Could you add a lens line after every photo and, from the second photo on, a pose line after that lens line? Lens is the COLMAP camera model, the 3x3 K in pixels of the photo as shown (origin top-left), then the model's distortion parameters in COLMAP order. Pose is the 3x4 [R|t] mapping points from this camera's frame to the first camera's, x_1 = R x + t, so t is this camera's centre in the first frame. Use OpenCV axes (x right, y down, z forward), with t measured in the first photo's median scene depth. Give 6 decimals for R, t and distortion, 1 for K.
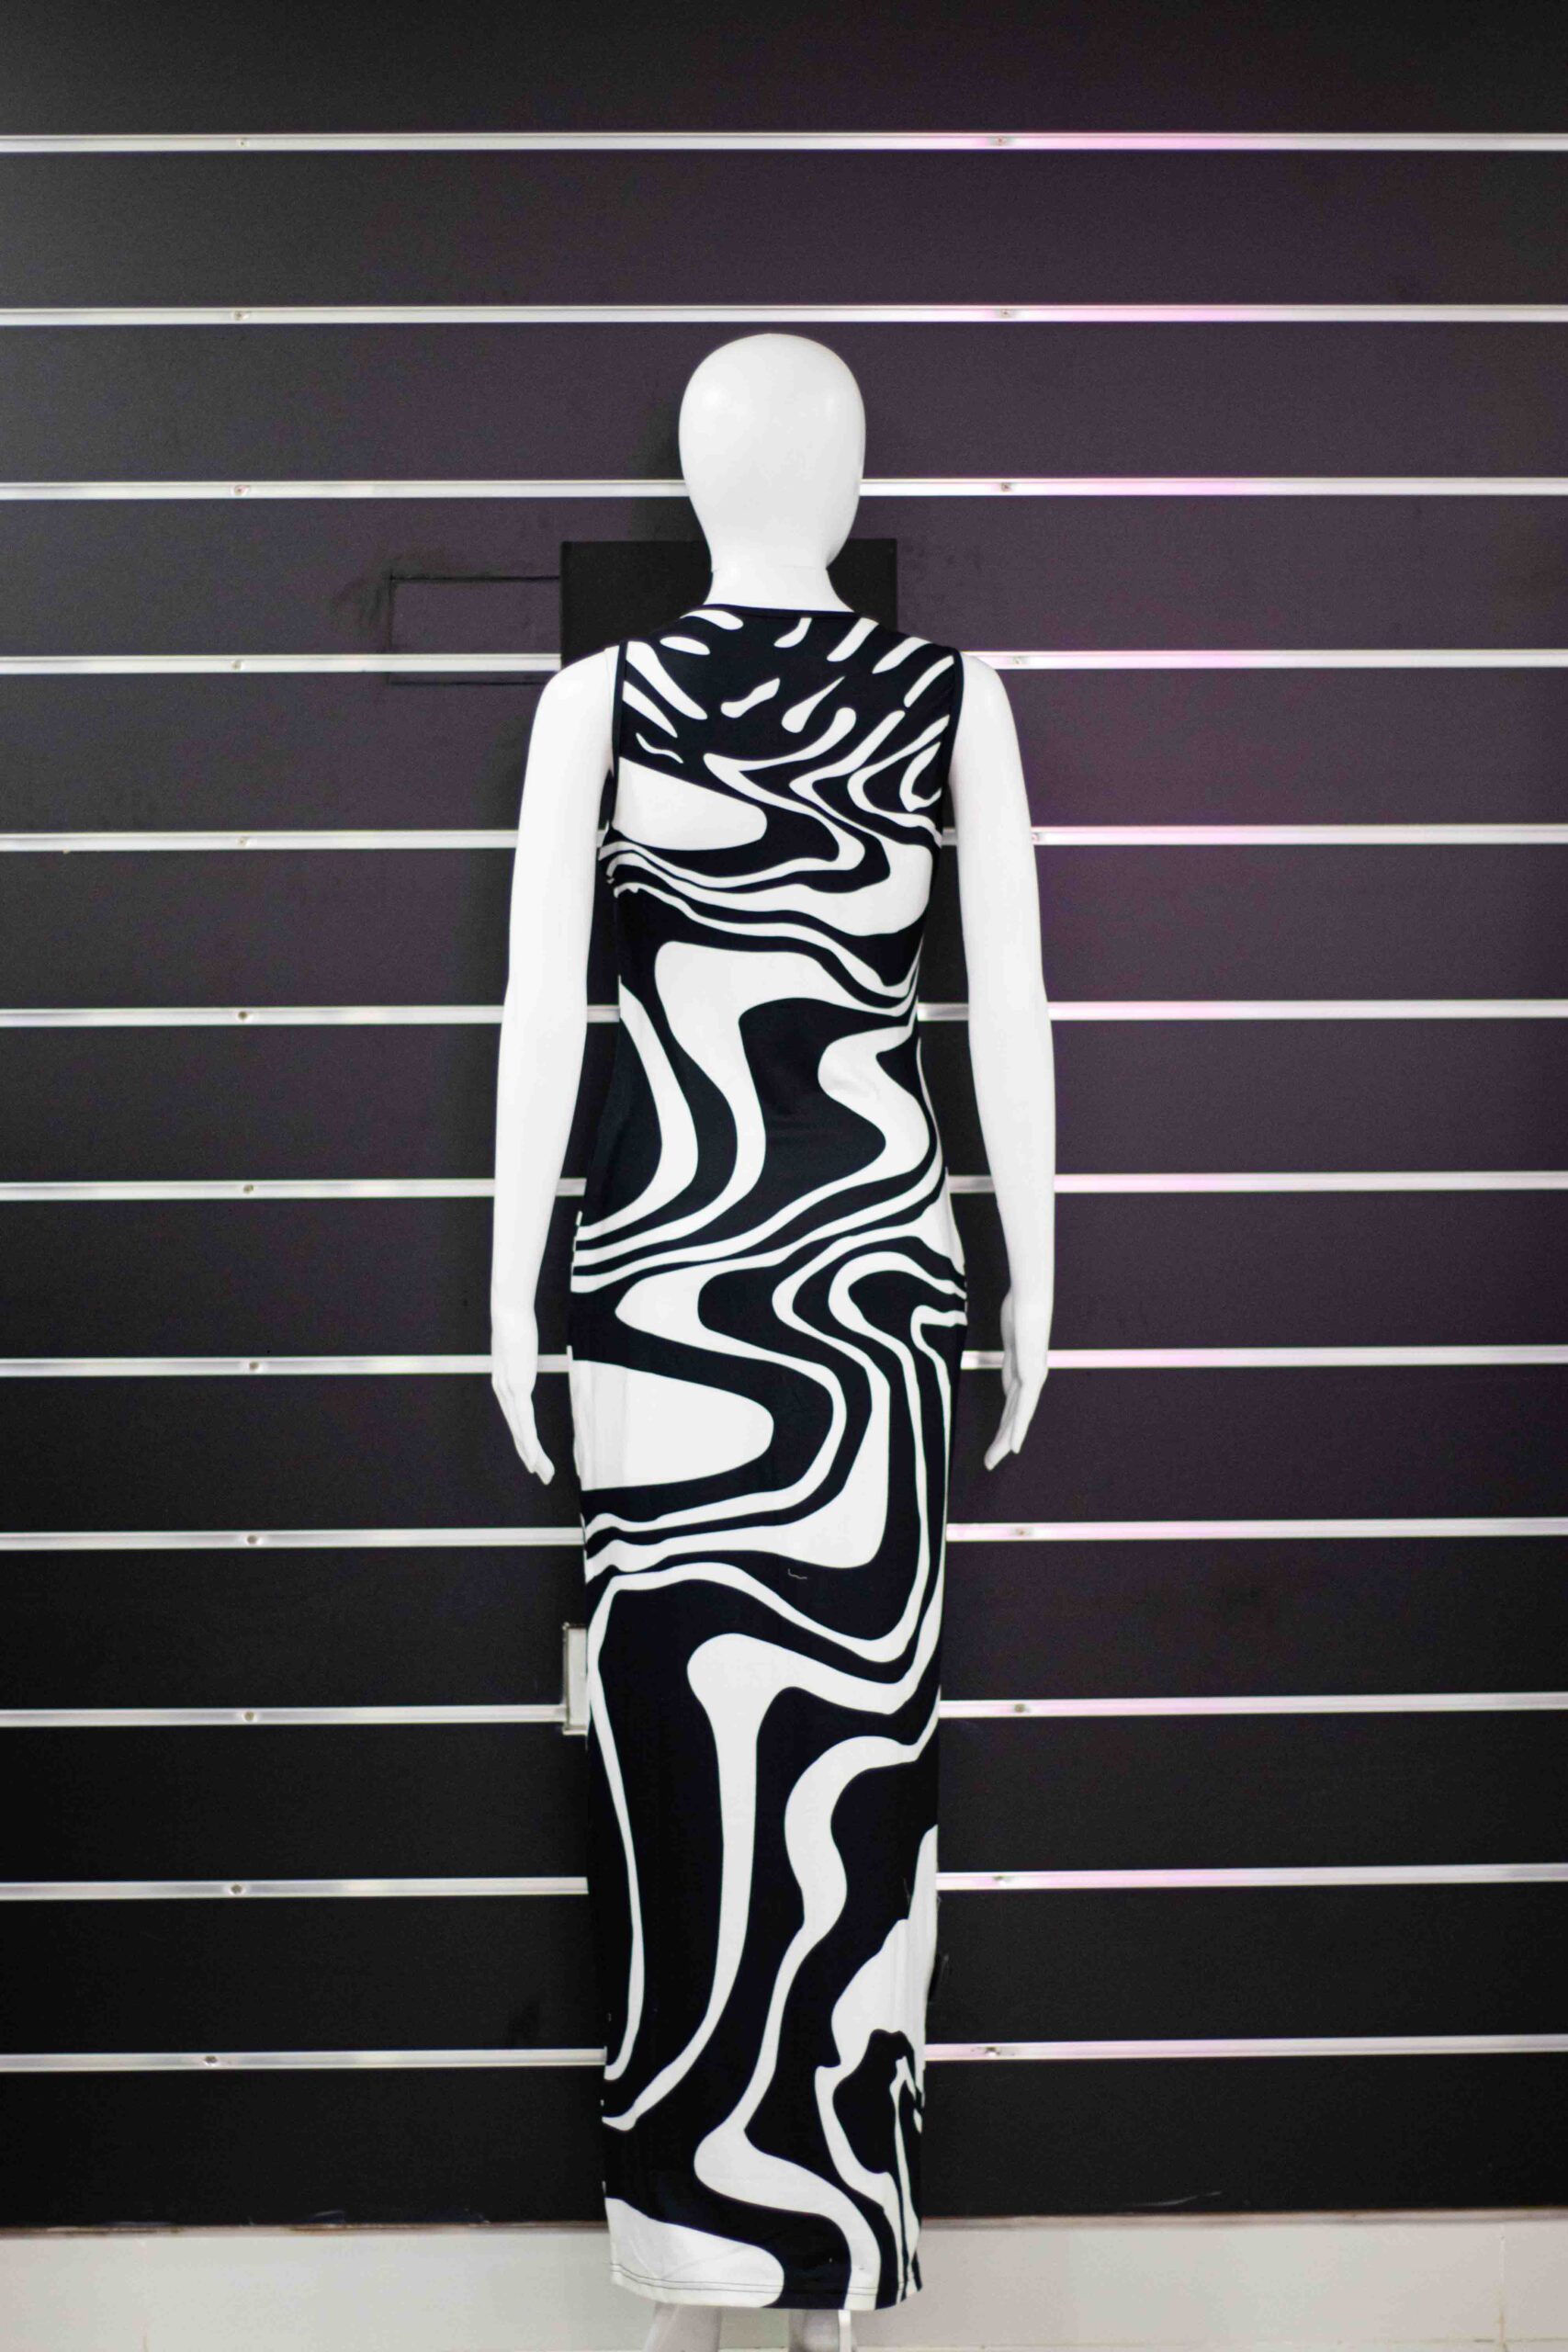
lens RADIAL K [[5480.1, 0, 784.0], [0, 5480.1, 1176.0], [0, 0, 1]] dist [-0.138609, 0.210147]
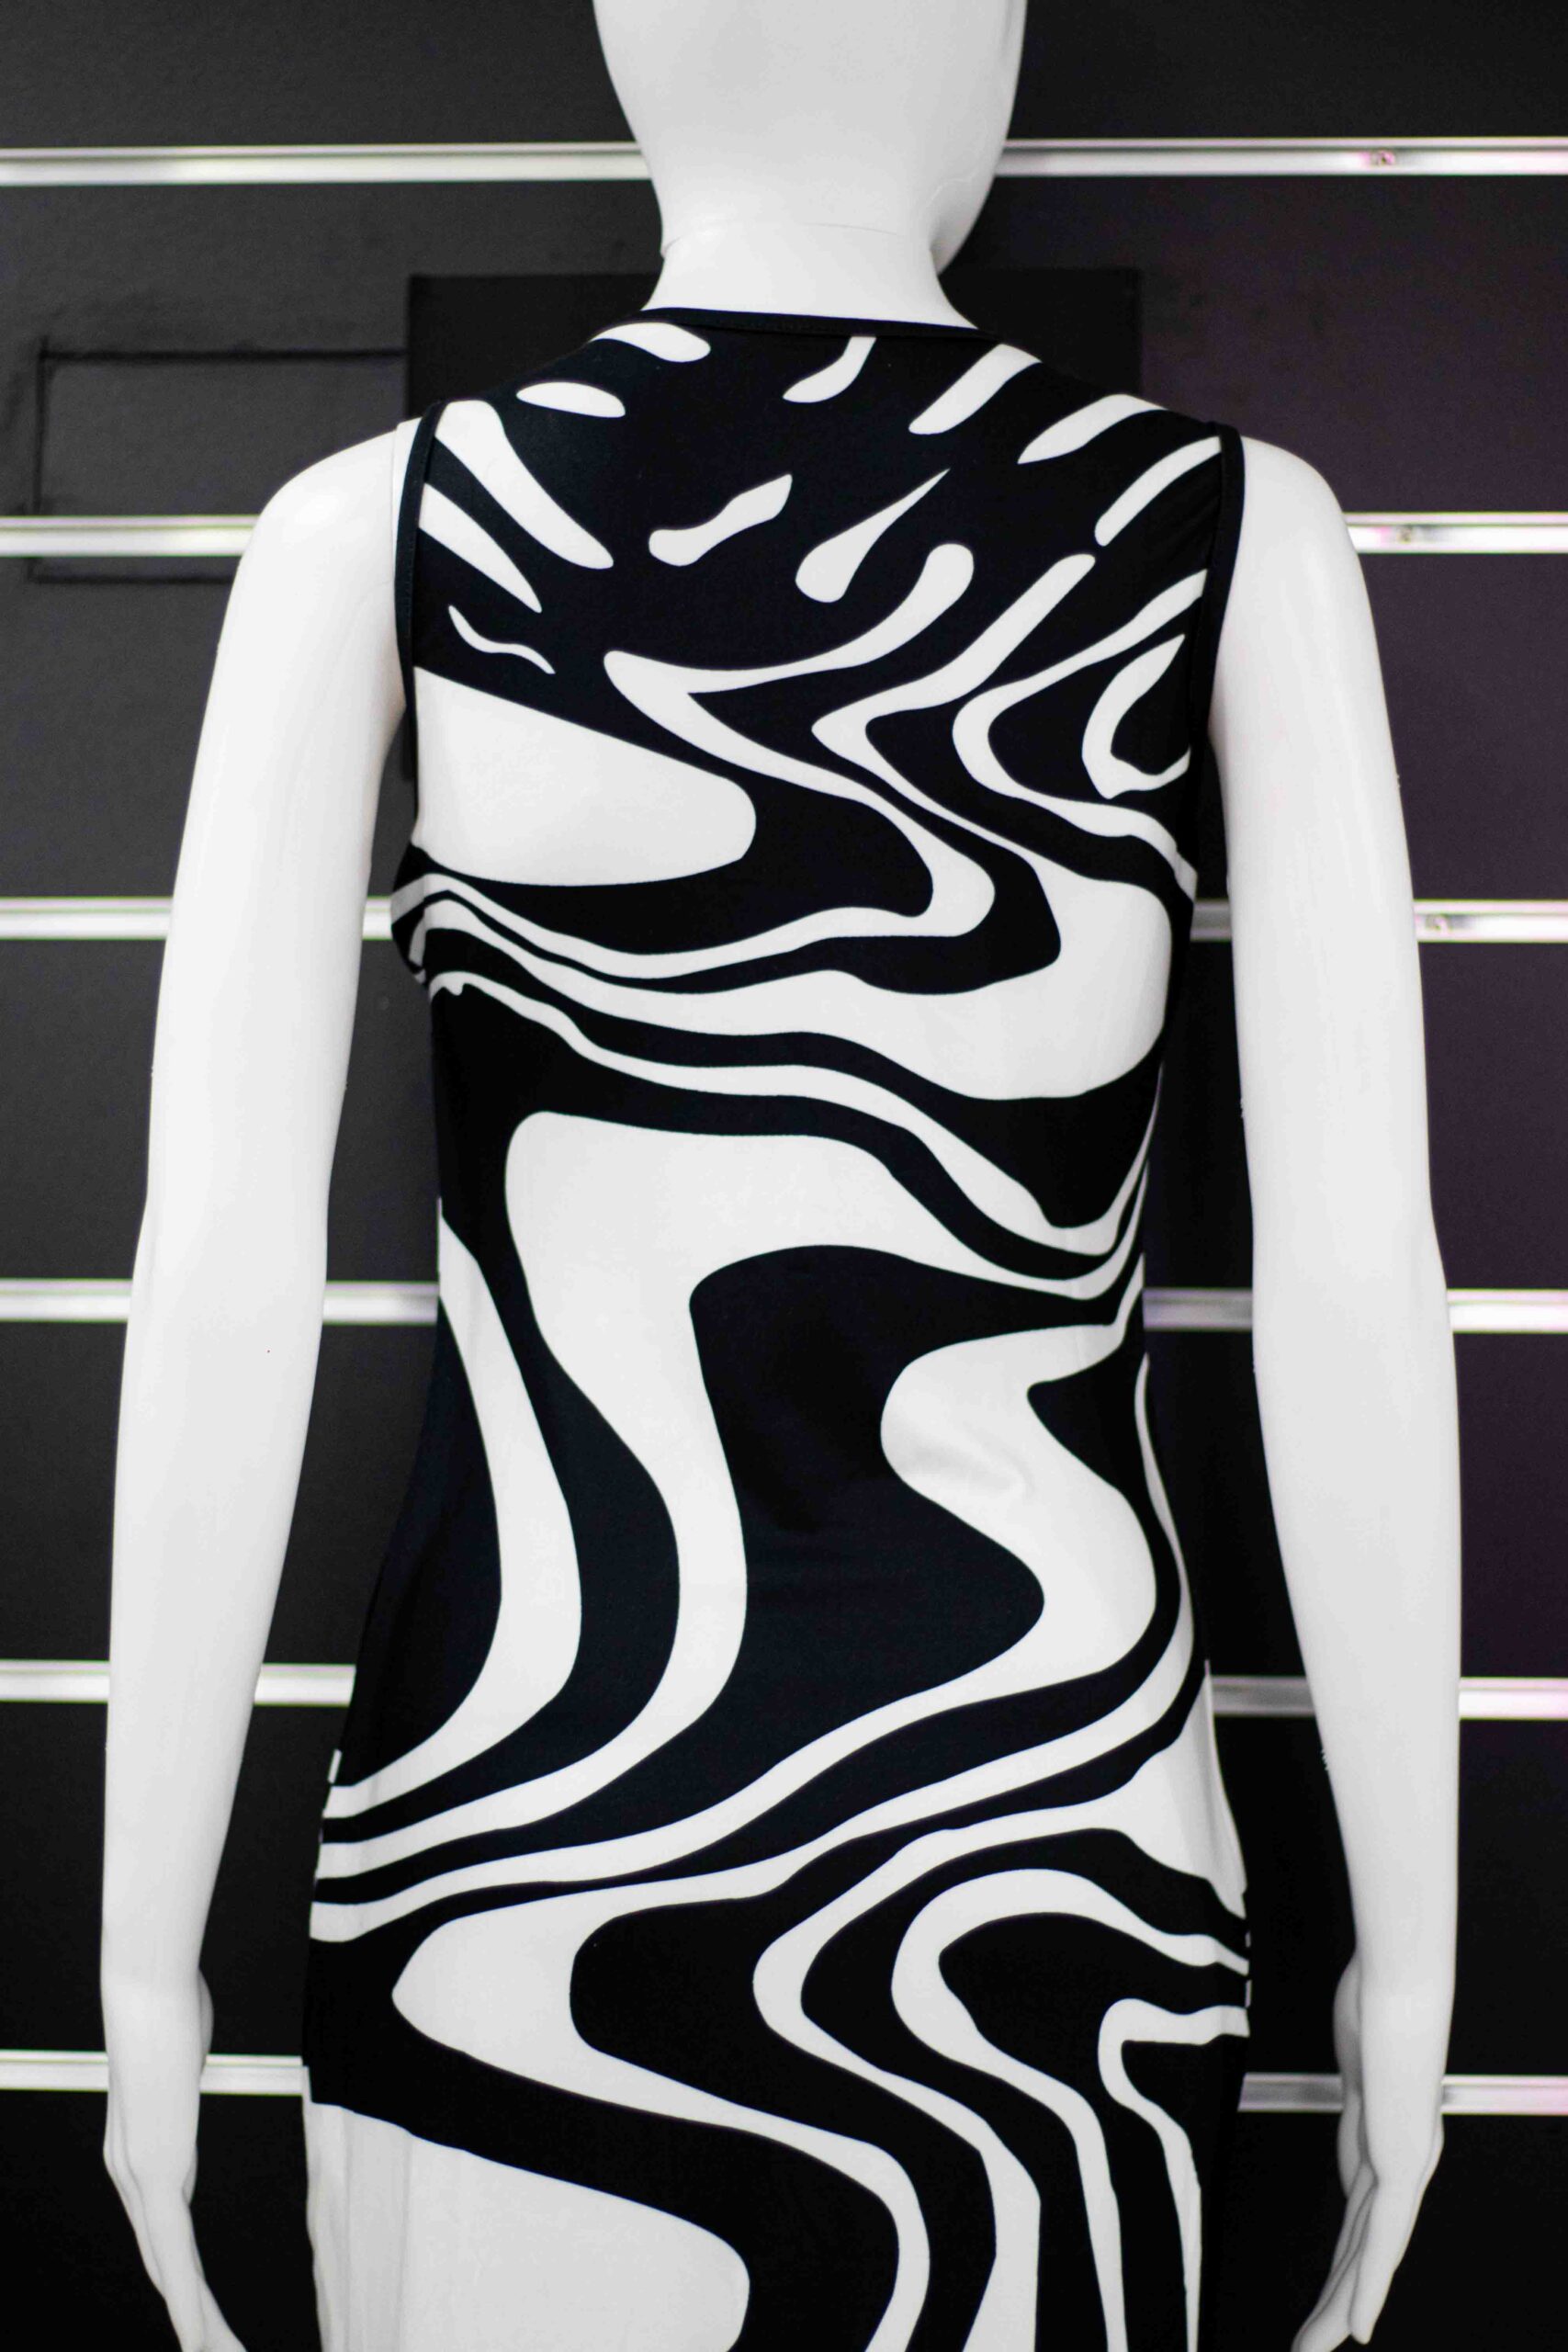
lens RADIAL K [[5480.1, 0, 784.0], [0, 5480.1, 1176.0], [0, 0, 1]] dist [-0.138609, 0.210147]
pose [[0.994336, 0.009899, -0.105820, 0.042609], [-0.018120, 0.996866, -0.077011, -0.005945], [0.104726, 0.078492, 0.991399, 0.588694]]
